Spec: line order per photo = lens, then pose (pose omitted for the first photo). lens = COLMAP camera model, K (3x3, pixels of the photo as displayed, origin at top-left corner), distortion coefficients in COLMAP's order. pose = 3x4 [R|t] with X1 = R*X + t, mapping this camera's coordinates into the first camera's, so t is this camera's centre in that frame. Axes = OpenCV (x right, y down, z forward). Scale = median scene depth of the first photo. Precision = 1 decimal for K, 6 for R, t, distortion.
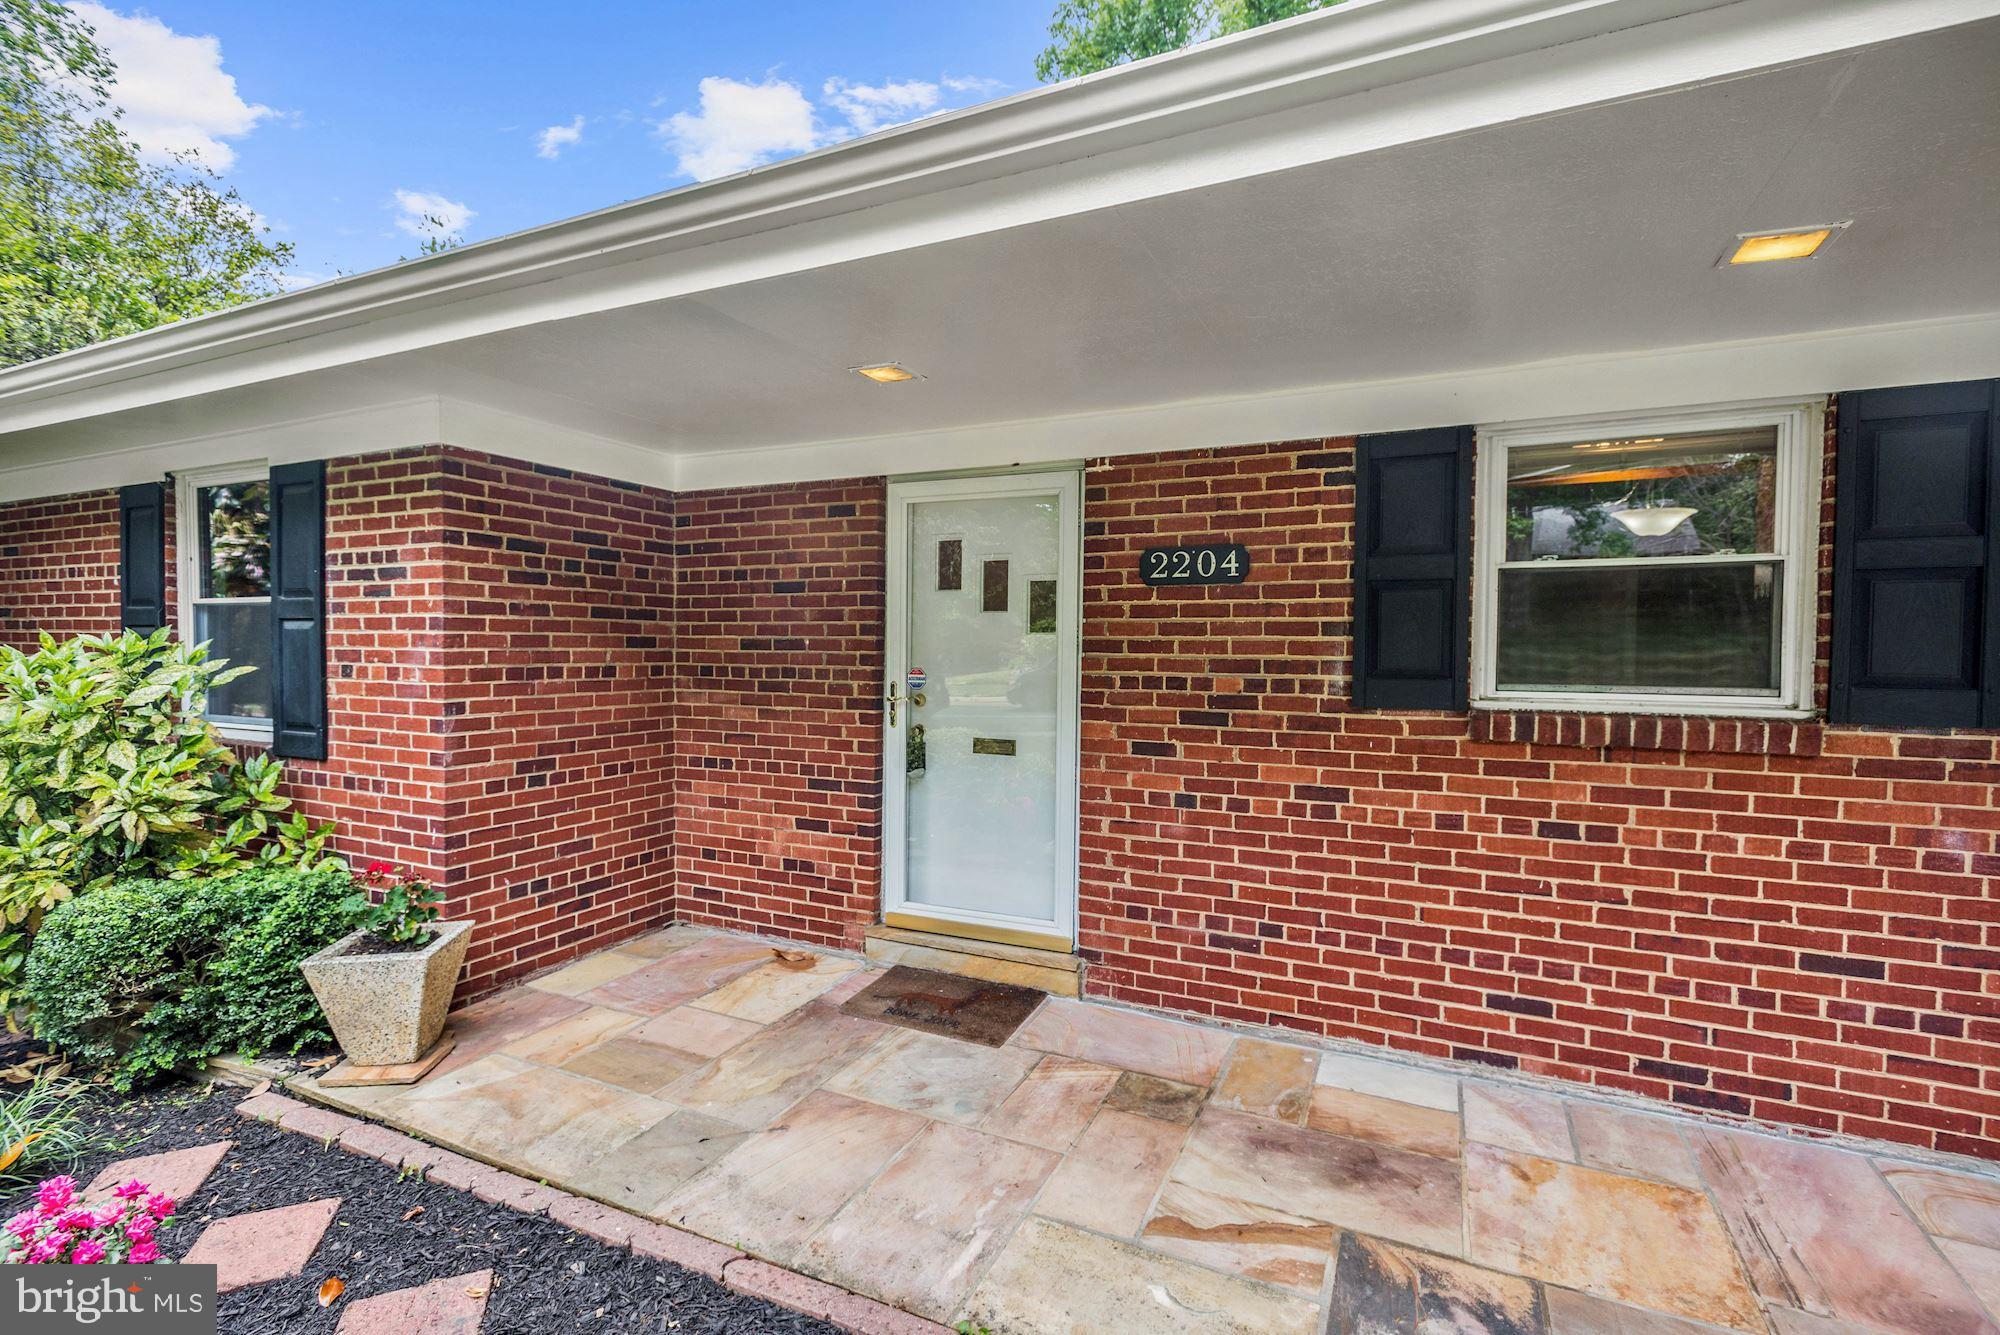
lens RADIAL K [[954.4, 0, 1003.9], [0, 954.4, 670.7], [0, 0, 1]] dist [-0.053012, 0.022355]
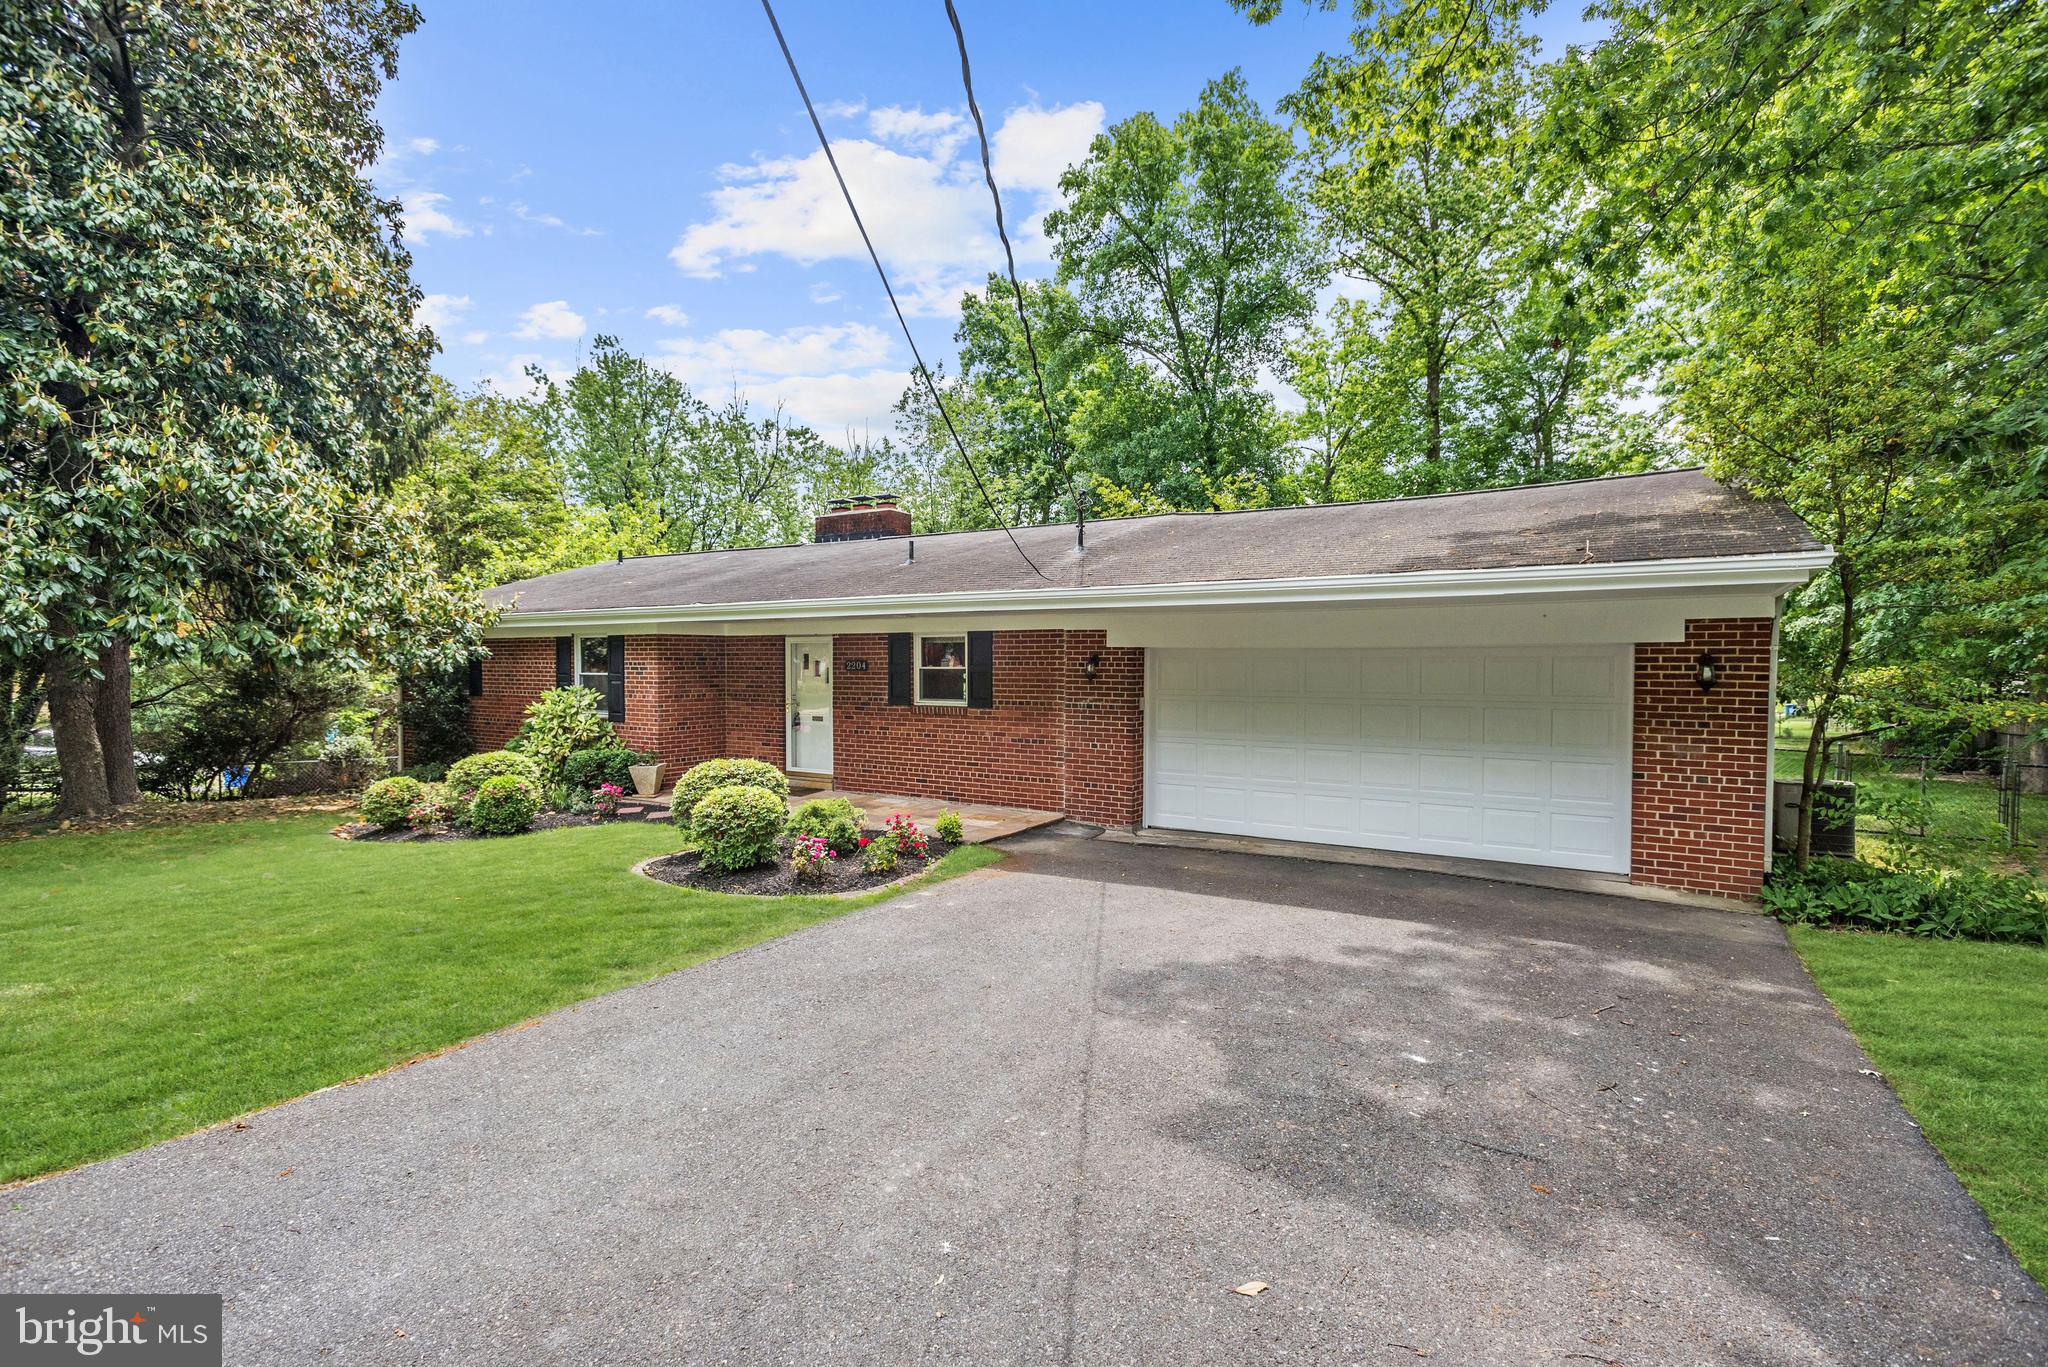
lens RADIAL K [[977.4, 0, 1024.5], [0, 977.4, 689.2], [0, 0, 1]] dist [-0.053012, 0.022355]
pose [[0.993054, -0.004735, -0.117563, 1.246509], [0.005314, 0.999975, 0.004613, -0.036340], [0.117538, -0.005205, 0.993055, -2.546292]]
